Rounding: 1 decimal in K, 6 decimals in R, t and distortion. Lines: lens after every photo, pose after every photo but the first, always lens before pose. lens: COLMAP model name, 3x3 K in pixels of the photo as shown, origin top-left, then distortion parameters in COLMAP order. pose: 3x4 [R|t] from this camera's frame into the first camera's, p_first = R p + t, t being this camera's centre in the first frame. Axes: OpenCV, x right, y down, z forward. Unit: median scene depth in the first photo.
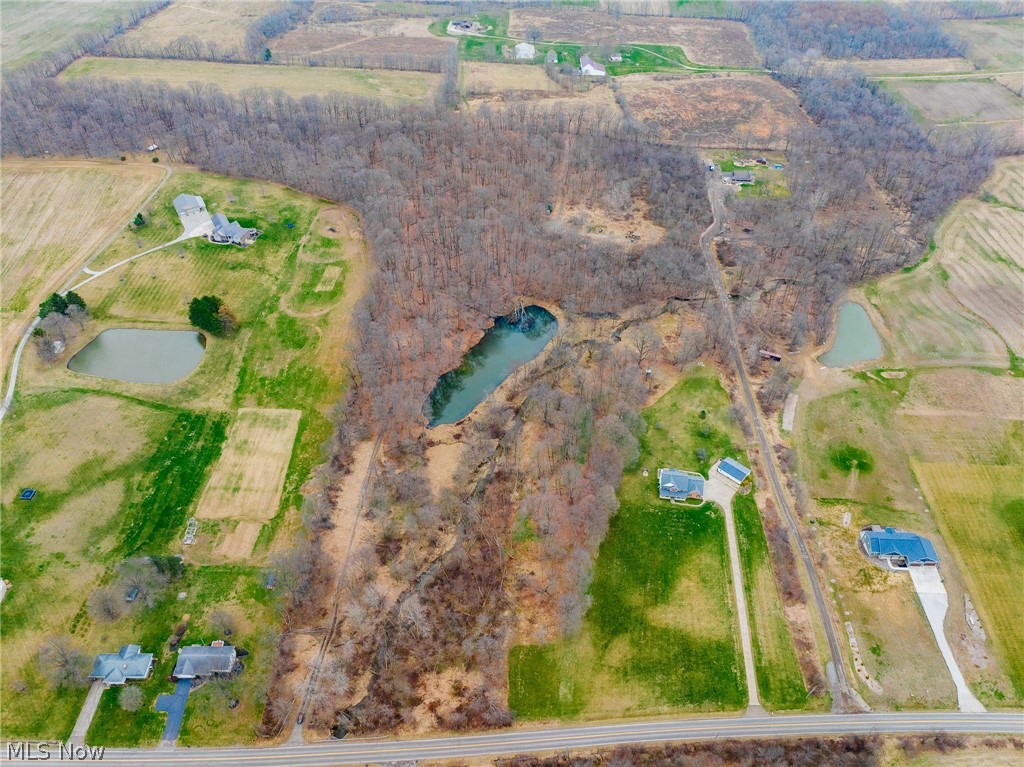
lens RADIAL K [[720.3, 0, 512.0], [0, 720.3, 383.5], [0, 0, 1]] dist [-0.038502, 0.007059]
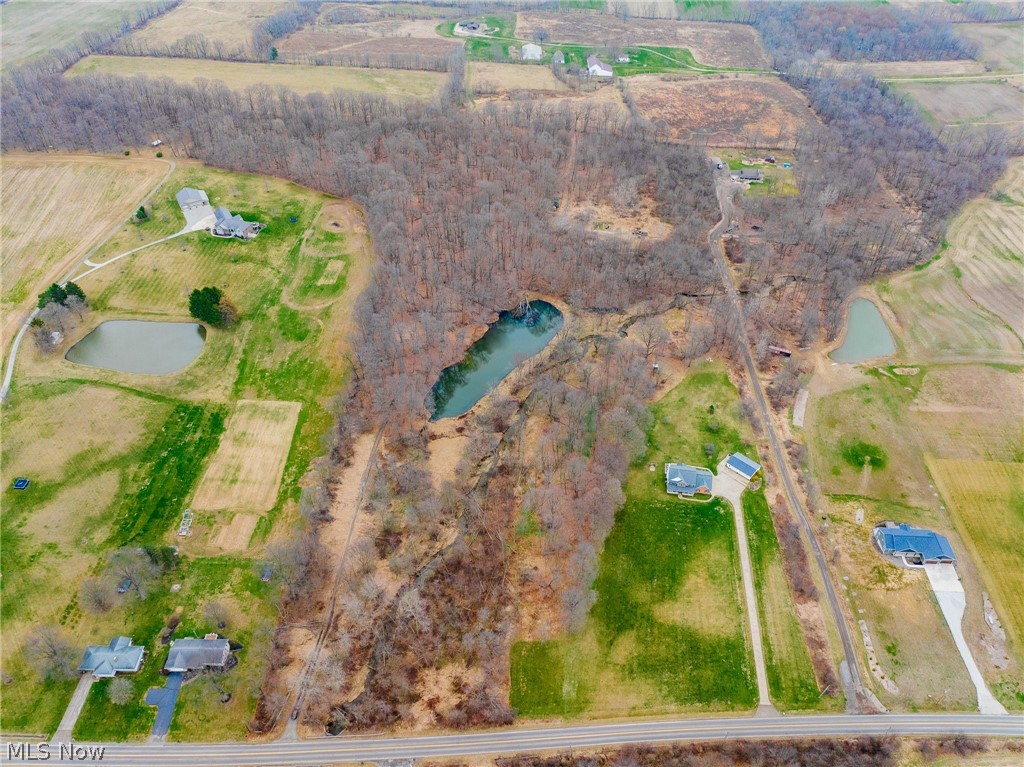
lens RADIAL K [[720.3, 0, 512.0], [0, 720.3, 383.5], [0, 0, 1]] dist [-0.038502, 0.007059]
pose [[0.999951, 0.006911, -0.007025, 0.001259], [-0.007003, 0.999889, -0.013137, 0.023597], [0.006933, 0.013186, 0.999889, 0.021461]]
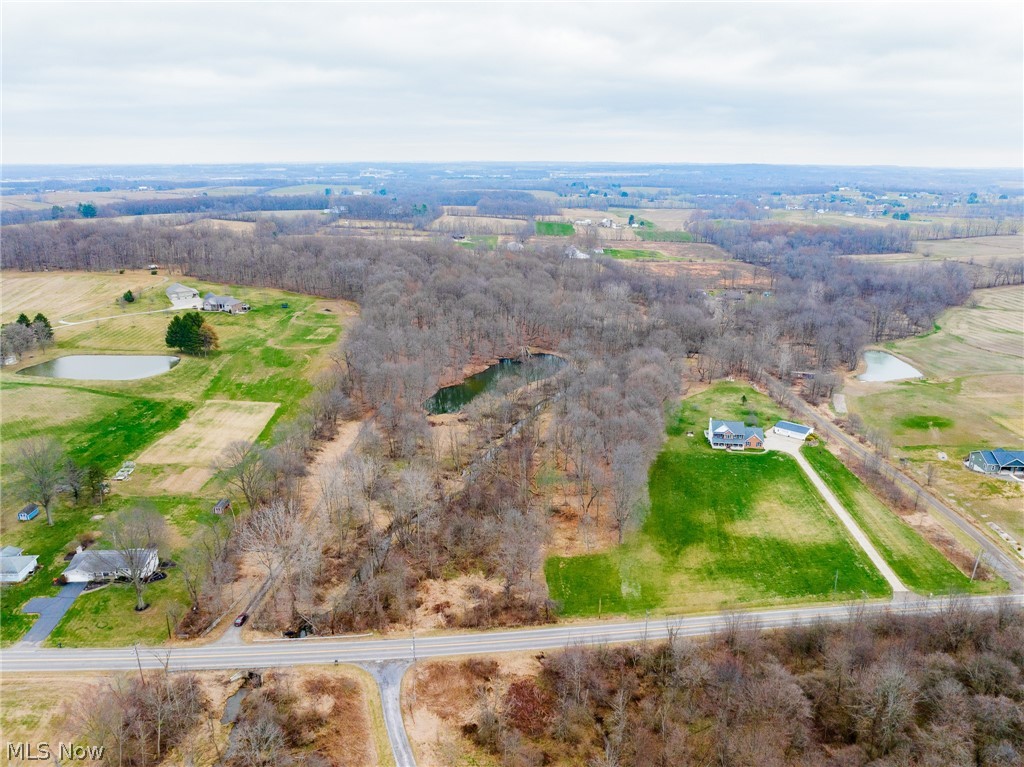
lens RADIAL K [[720.3, 0, 512.0], [0, 720.3, 383.5], [0, 0, 1]] dist [-0.038502, 0.007059]
pose [[0.999455, 0.001344, 0.032974, -0.047483], [0.012577, 0.908254, -0.418230, 0.404224], [-0.030511, 0.418417, 0.907742, 0.215068]]
